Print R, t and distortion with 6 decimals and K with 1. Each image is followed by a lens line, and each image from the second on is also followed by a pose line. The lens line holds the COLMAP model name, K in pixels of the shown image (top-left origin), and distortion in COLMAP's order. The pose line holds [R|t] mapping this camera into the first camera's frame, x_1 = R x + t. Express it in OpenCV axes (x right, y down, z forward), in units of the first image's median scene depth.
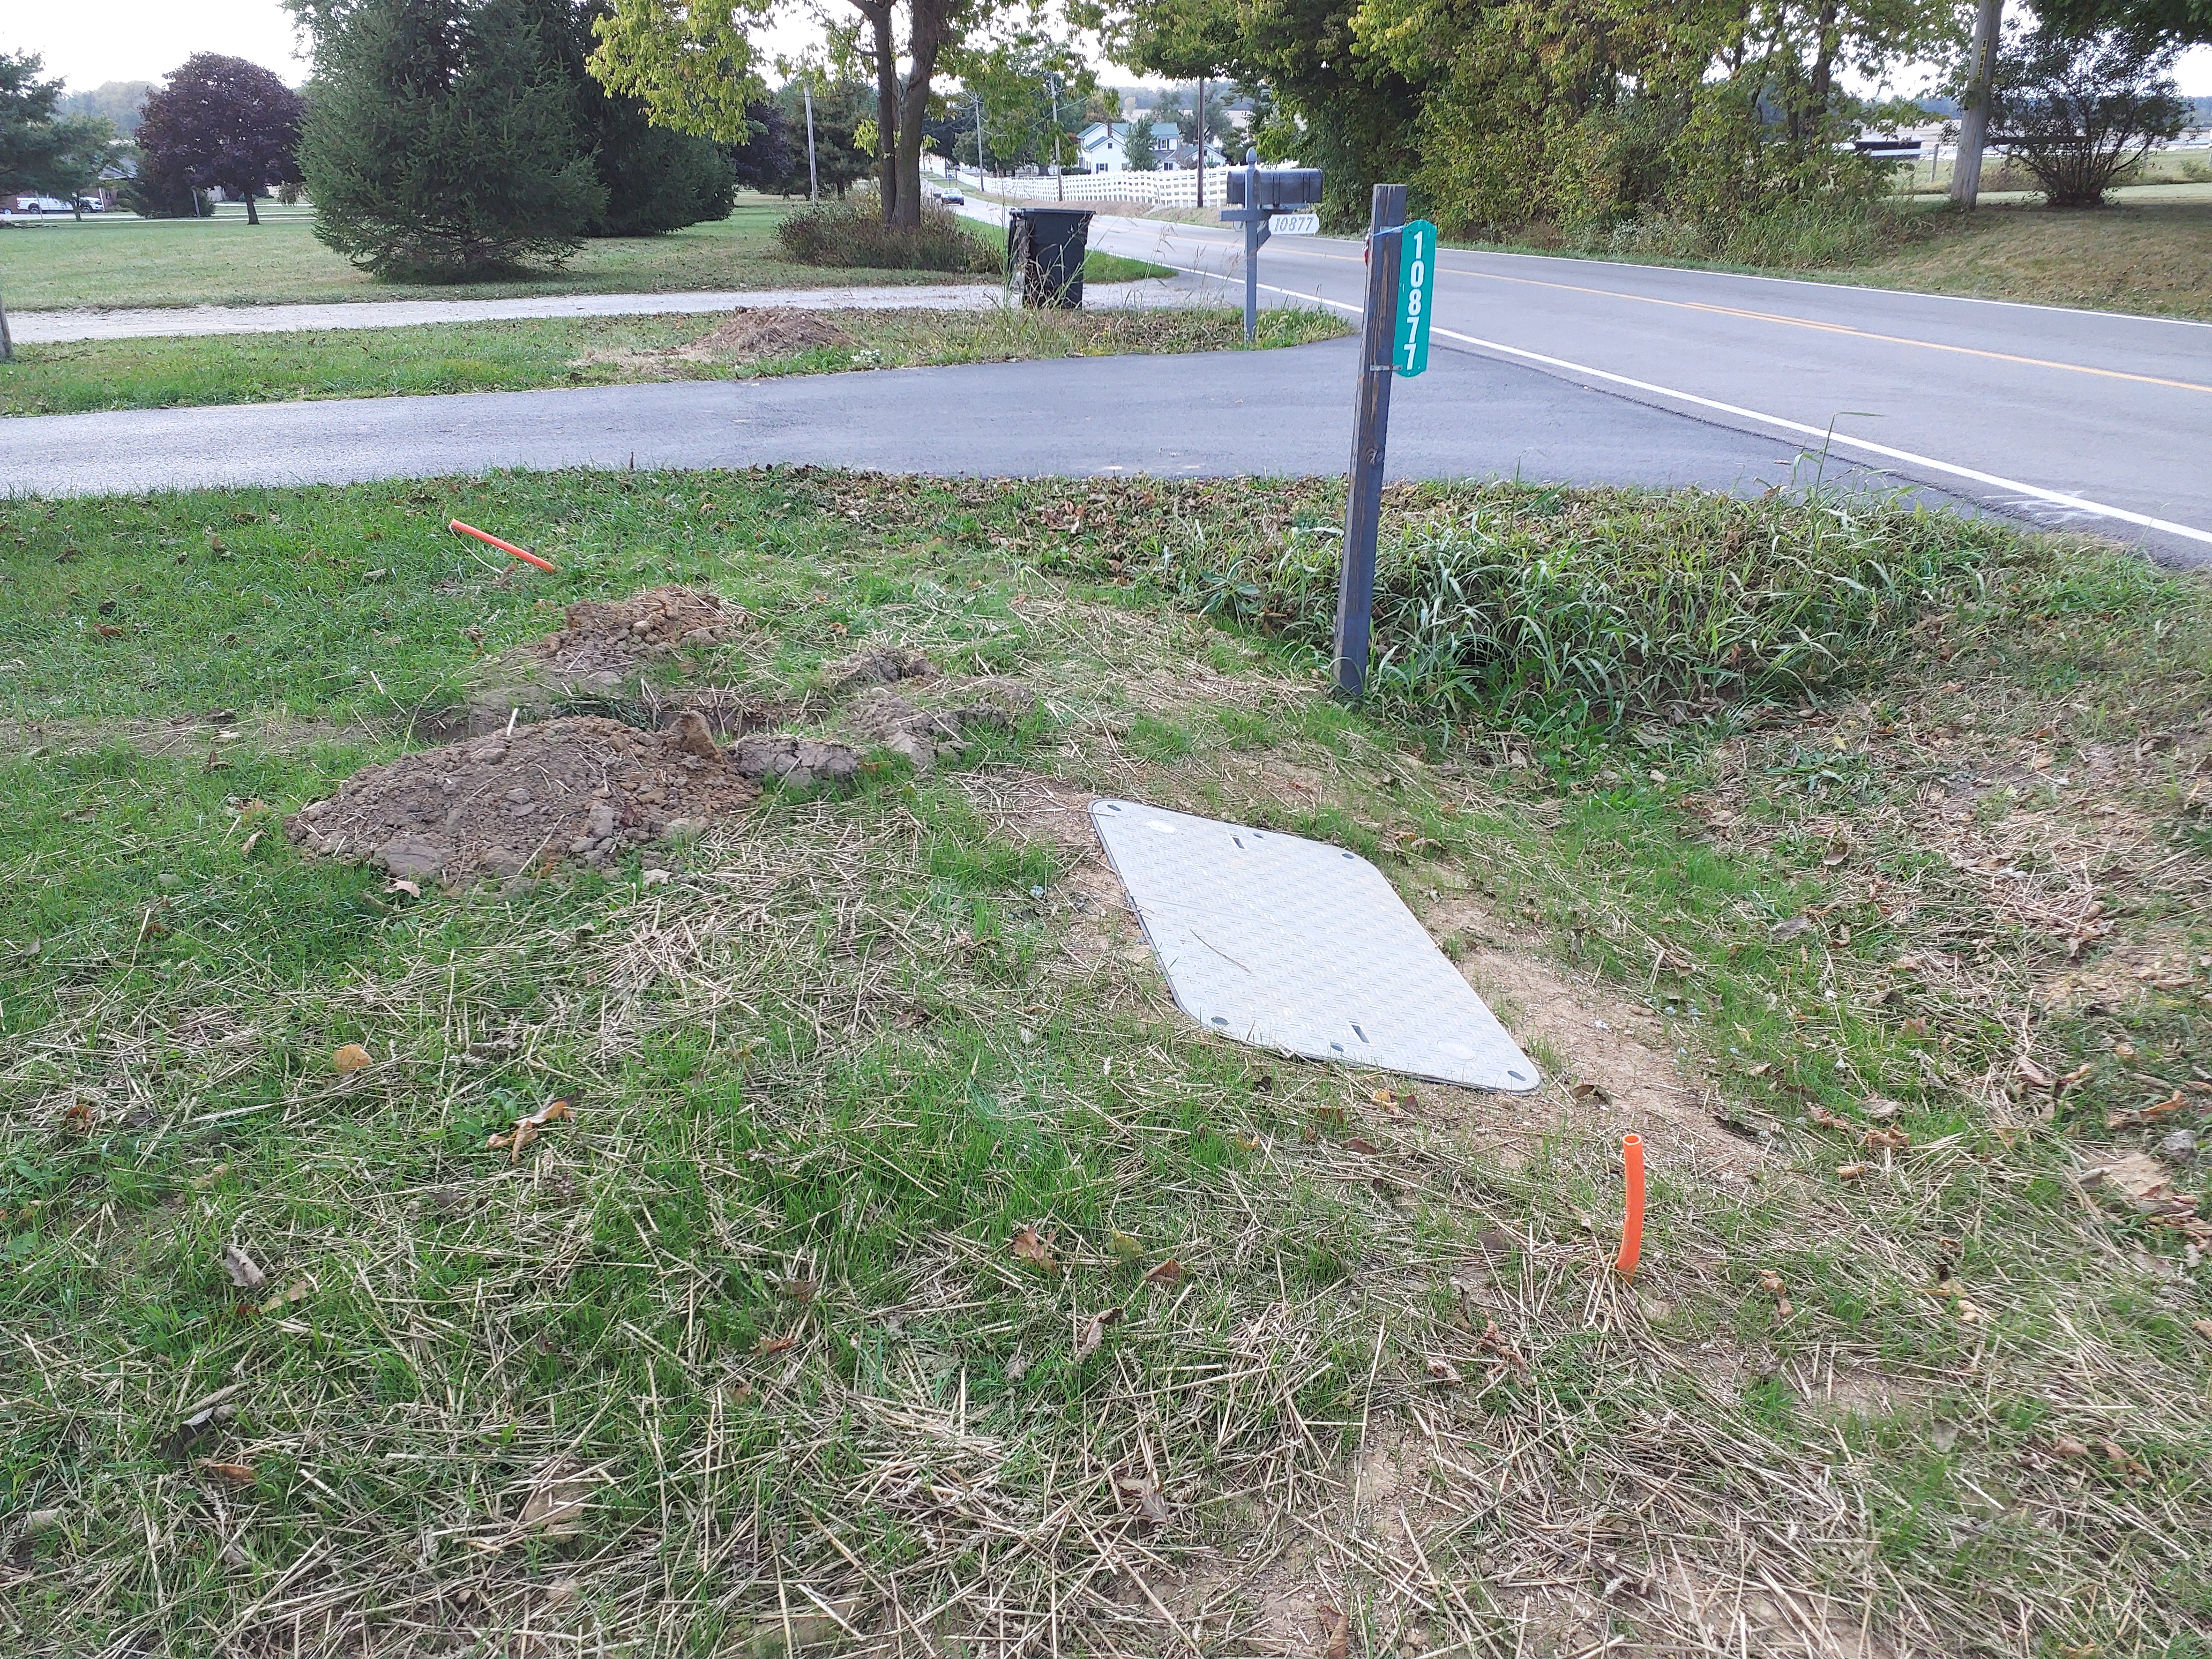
lens RADIAL K [[1710.5, 0, 1106.0], [0, 1710.5, 829.5], [0, 0, 1]] dist [0.067469, -0.076663]
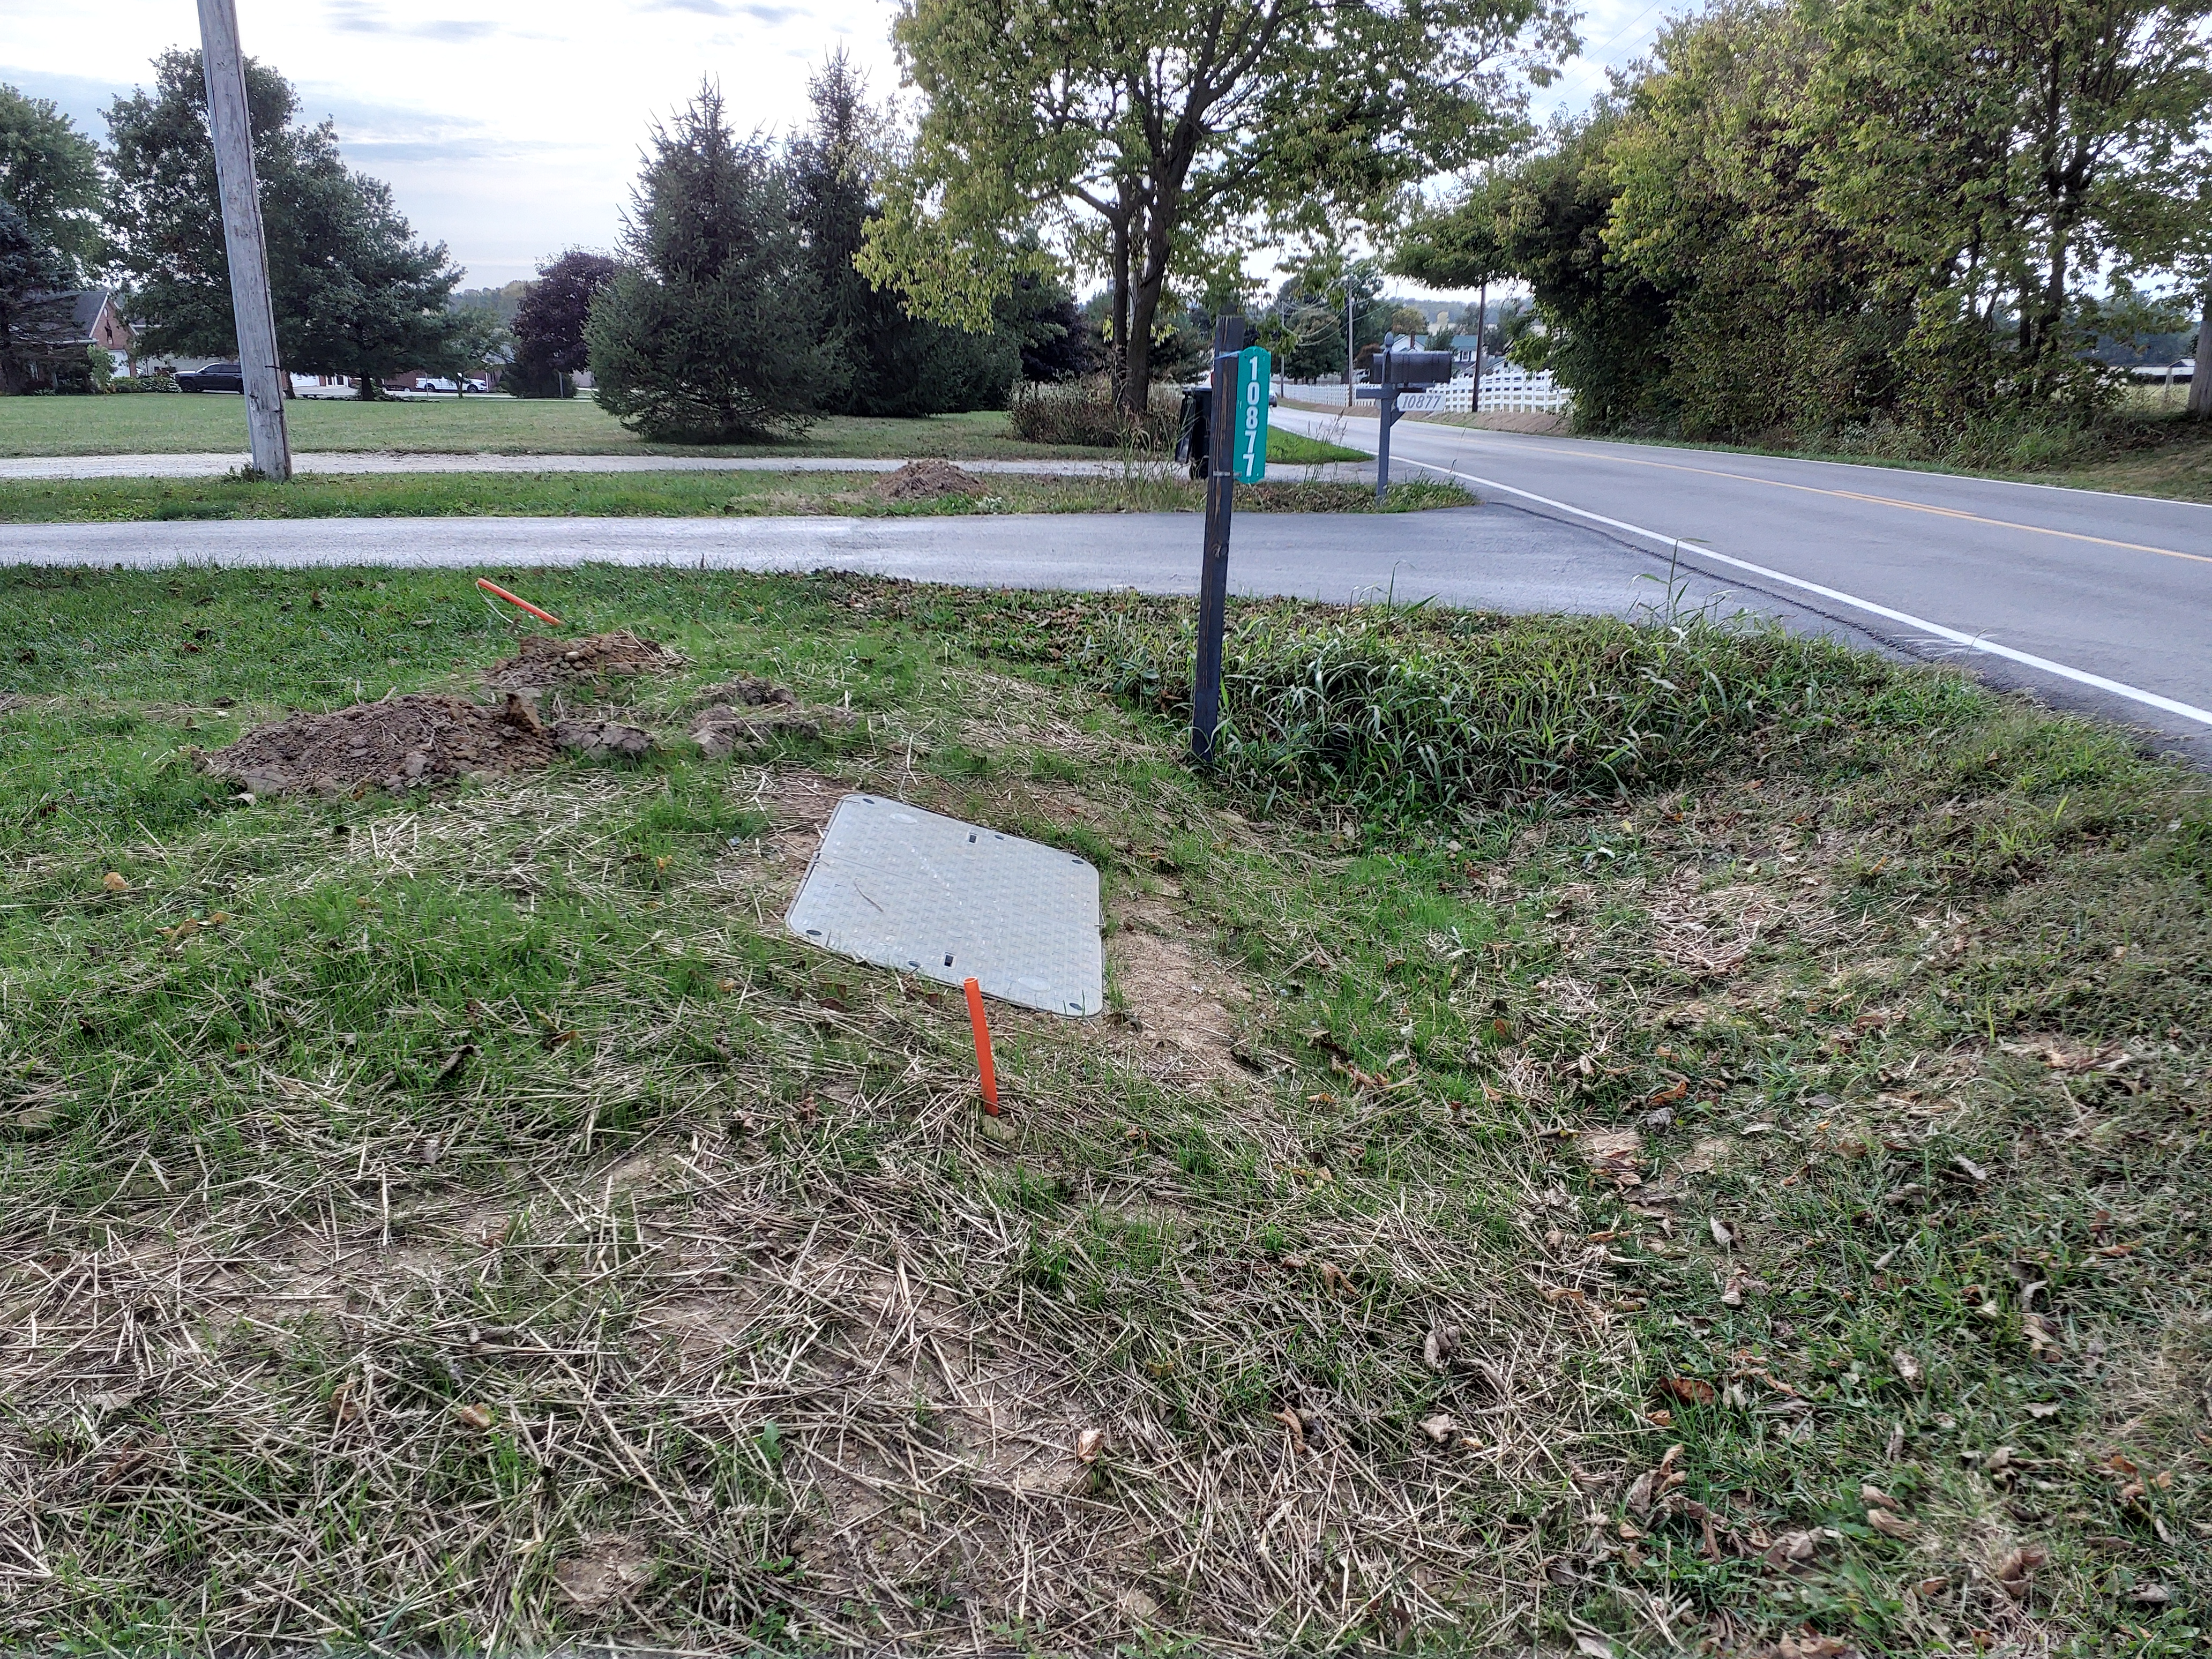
lens RADIAL K [[1700.0, 0, 1106.0], [0, 1700.0, 829.5], [0, 0, 1]] dist [0.115670, -0.140763]
pose [[0.986415, 0.065245, -0.150757, 0.251466], [-0.080823, 0.991737, -0.099626, 0.080520], [0.143012, 0.110457, 0.983538, -0.095906]]
